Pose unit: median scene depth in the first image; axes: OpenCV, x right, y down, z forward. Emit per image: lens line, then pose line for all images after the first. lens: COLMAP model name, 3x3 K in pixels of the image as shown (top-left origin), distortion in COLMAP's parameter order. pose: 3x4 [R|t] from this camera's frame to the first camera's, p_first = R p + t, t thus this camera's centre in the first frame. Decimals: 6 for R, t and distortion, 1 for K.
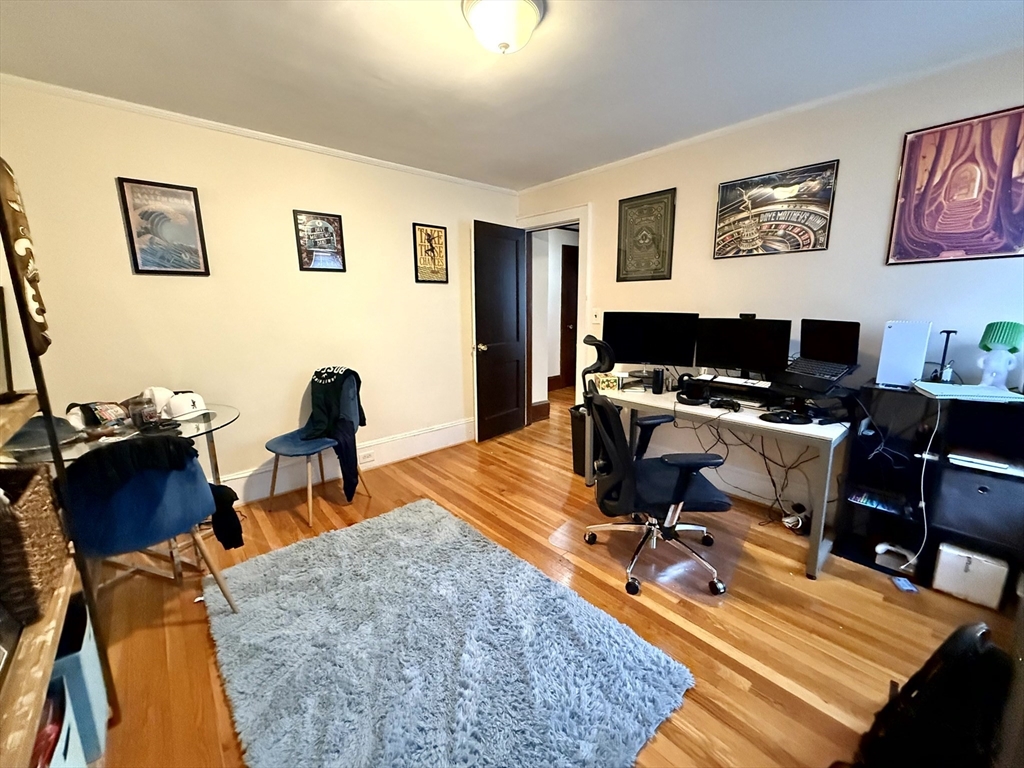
lens RADIAL K [[409.3, 0, 513.5], [0, 409.3, 383.5], [0, 0, 1]] dist [-0.001281, -0.000225]
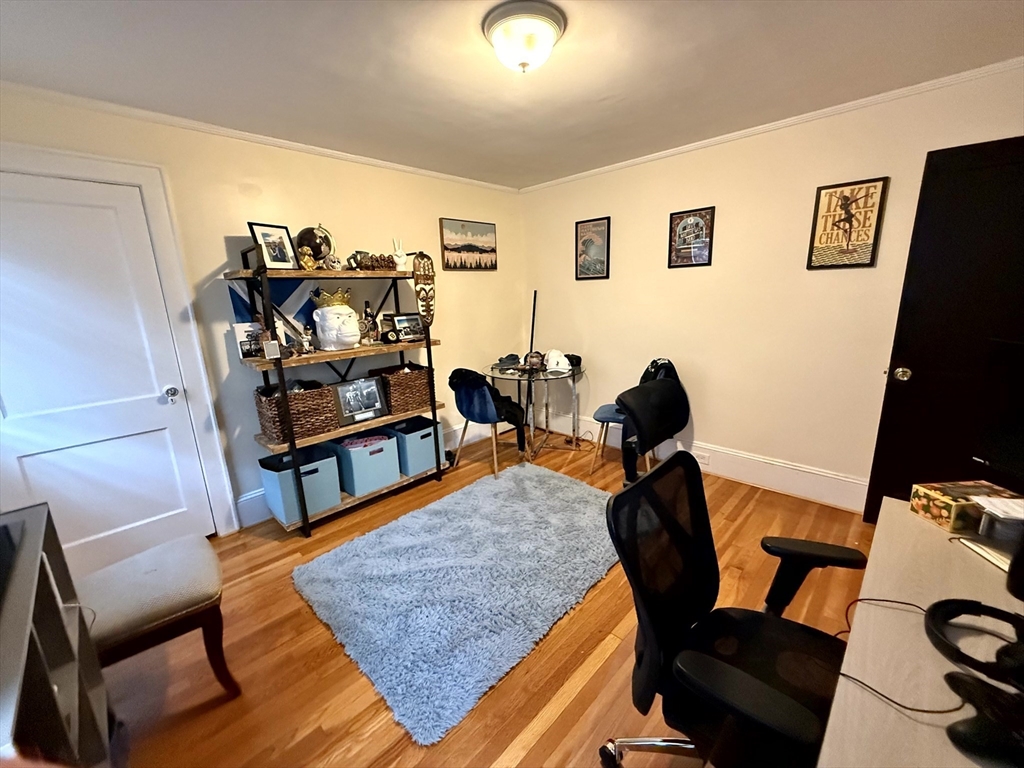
lens RADIAL K [[409.3, 0, 508.5], [0, 409.3, 384.2], [0, 0, 1]] dist [-0.001281, -0.000225]
pose [[0.070559, 0.224787, -0.971850, 0.492399], [-0.166681, 0.963237, 0.210694, -0.112250], [0.983483, 0.147122, 0.105433, 0.417499]]
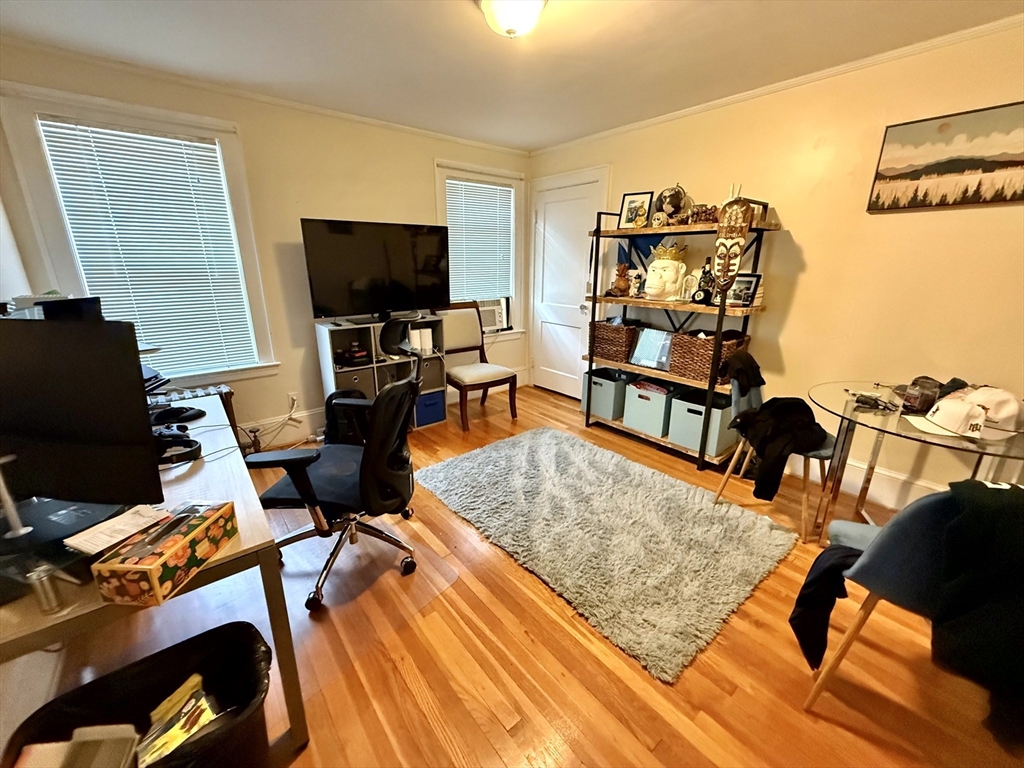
lens RADIAL K [[409.3, 0, 507.1], [0, 409.3, 384.8], [0, 0, 1]] dist [-0.001281, -0.000225]
pose [[-0.999462, -0.010900, 0.030927, -0.021049], [0.005137, 0.879444, 0.475974, -0.217572], [-0.032387, 0.475877, -0.878915, 1.046921]]
